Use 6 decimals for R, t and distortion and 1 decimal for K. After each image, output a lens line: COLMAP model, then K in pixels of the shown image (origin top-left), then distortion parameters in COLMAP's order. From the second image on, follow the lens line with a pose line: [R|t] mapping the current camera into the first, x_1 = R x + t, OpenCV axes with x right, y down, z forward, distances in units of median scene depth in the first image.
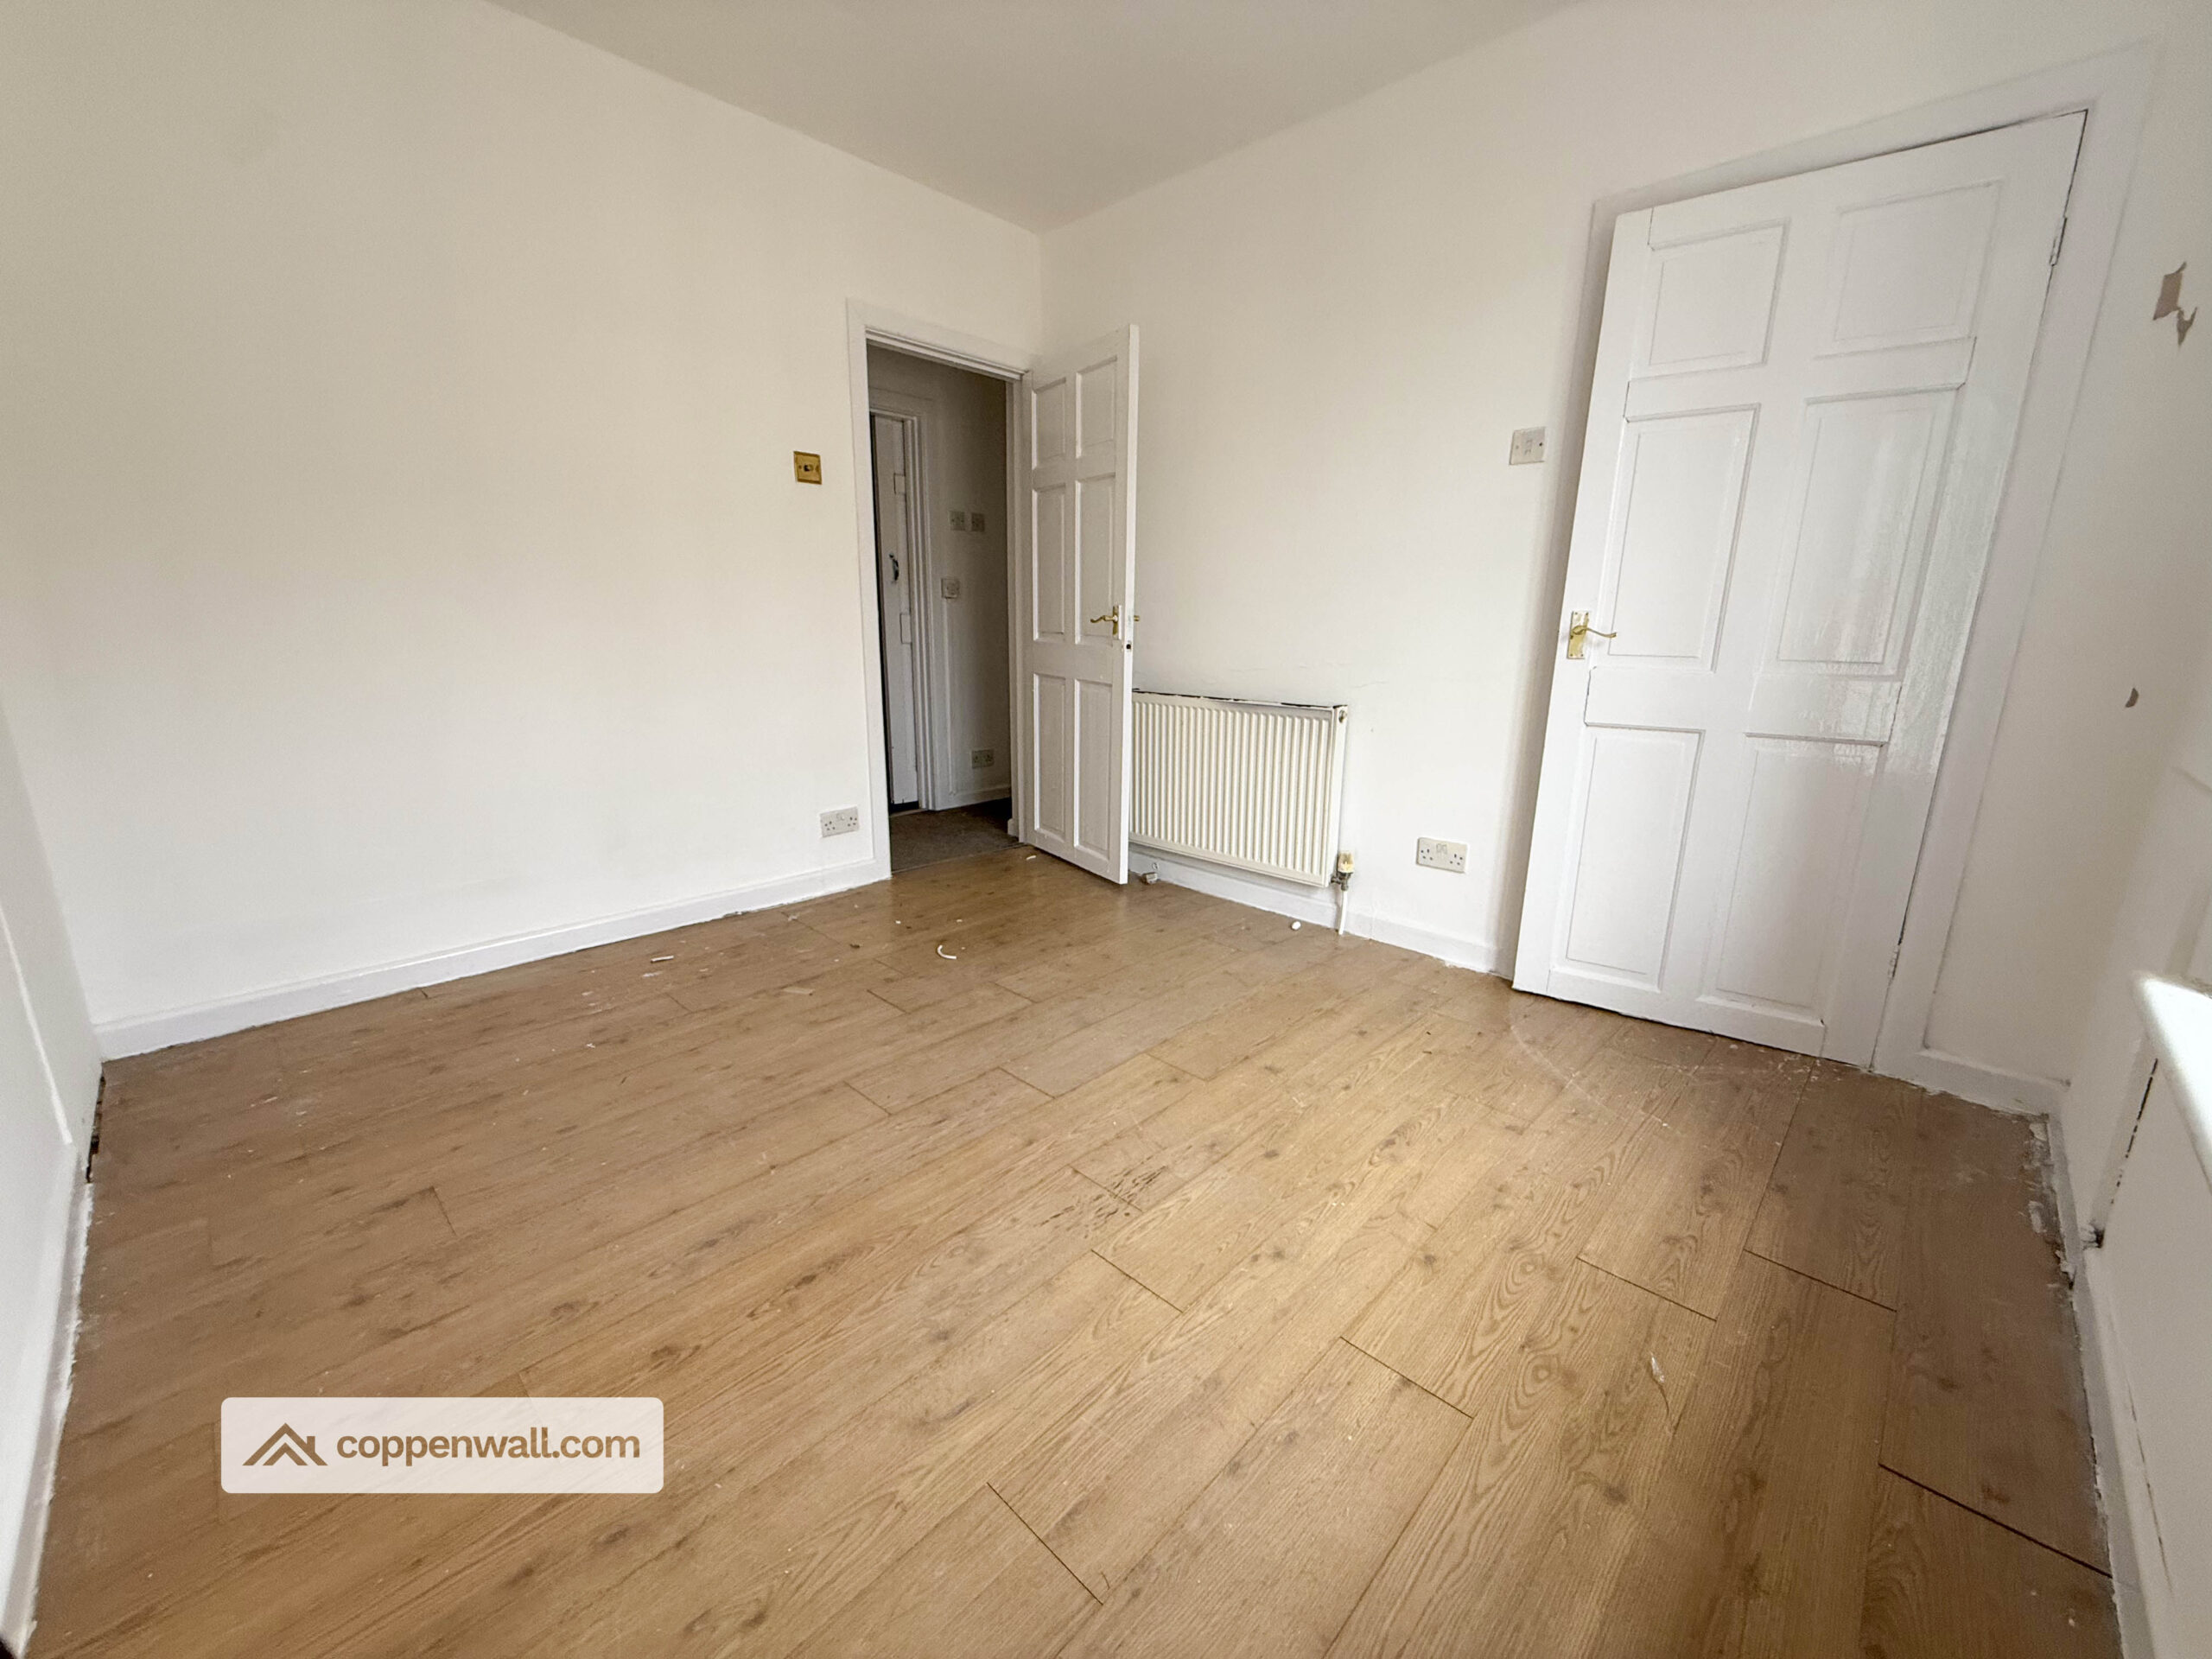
lens RADIAL K [[881.4, 0, 1112.8], [0, 881.4, 825.3], [0, 0, 1]] dist [-0.002108, 0.000999]
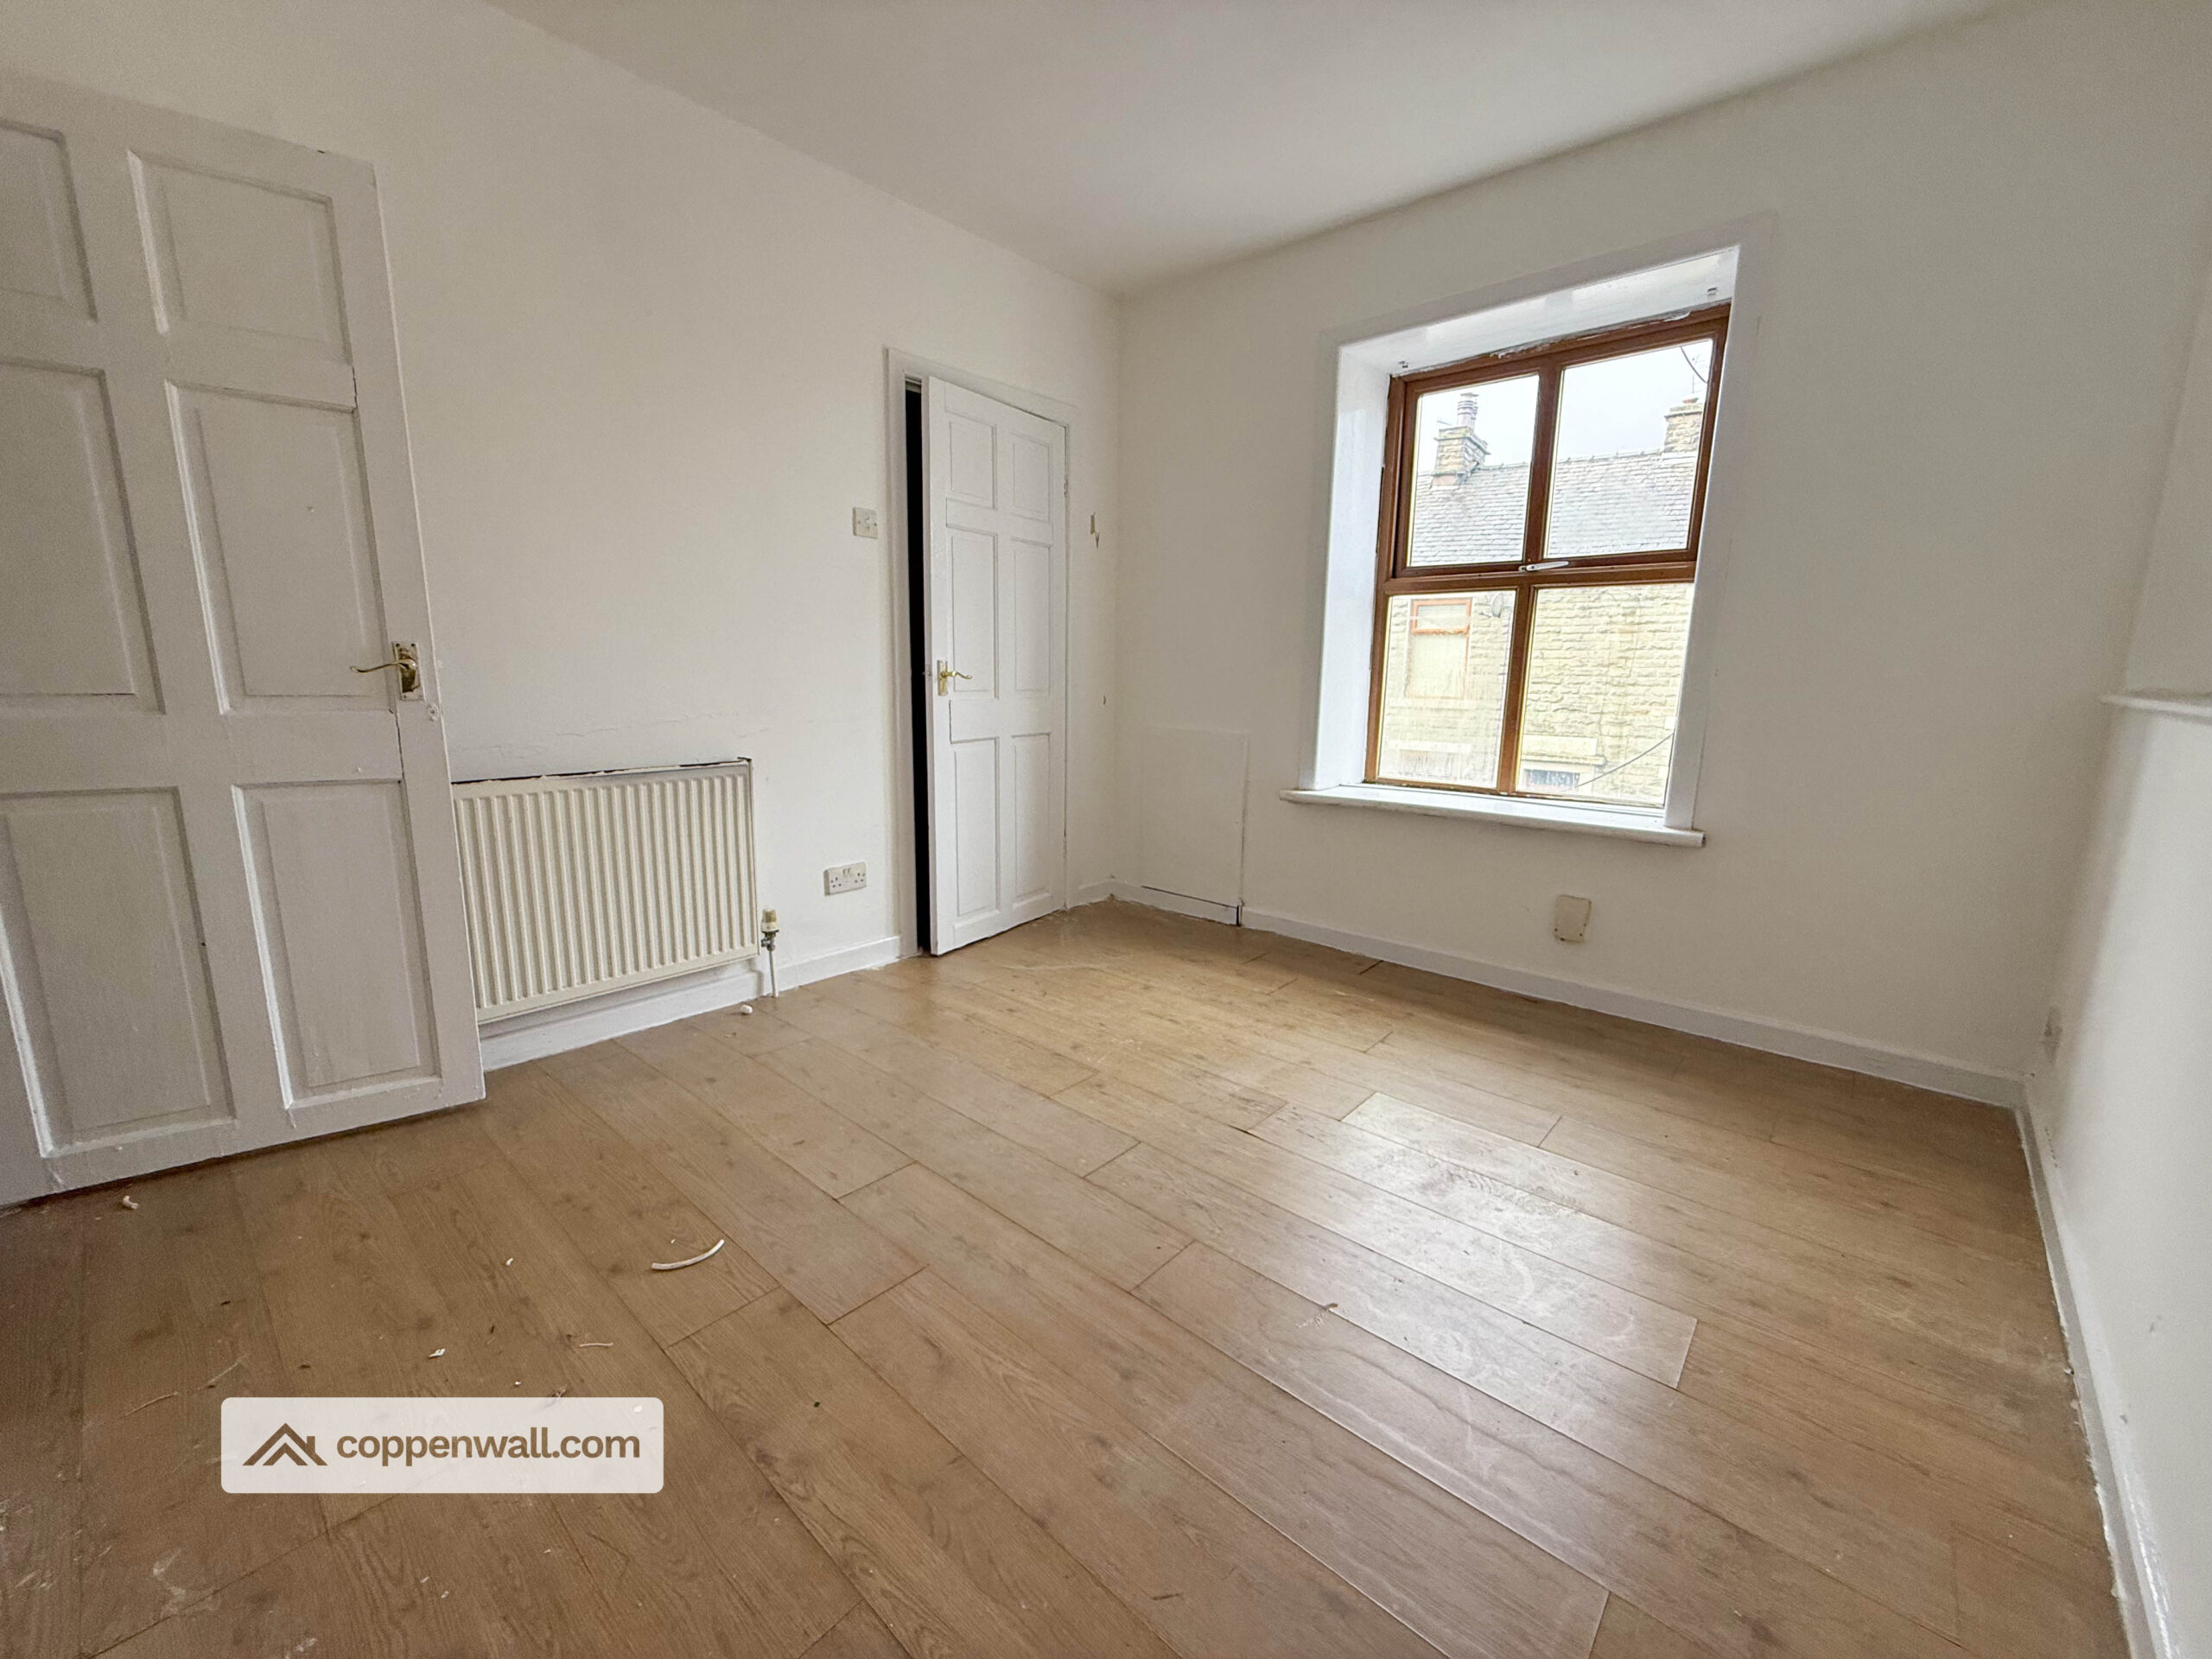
lens RADIAL K [[881.4, 0, 1089.5], [0, 881.4, 821.9], [0, 0, 1]] dist [-0.002108, 0.000999]
pose [[-0.024725, -0.186343, 0.982174, -0.832469], [0.214066, 0.958699, 0.187278, -0.207956], [-0.976506, 0.214880, 0.016186, 0.802982]]
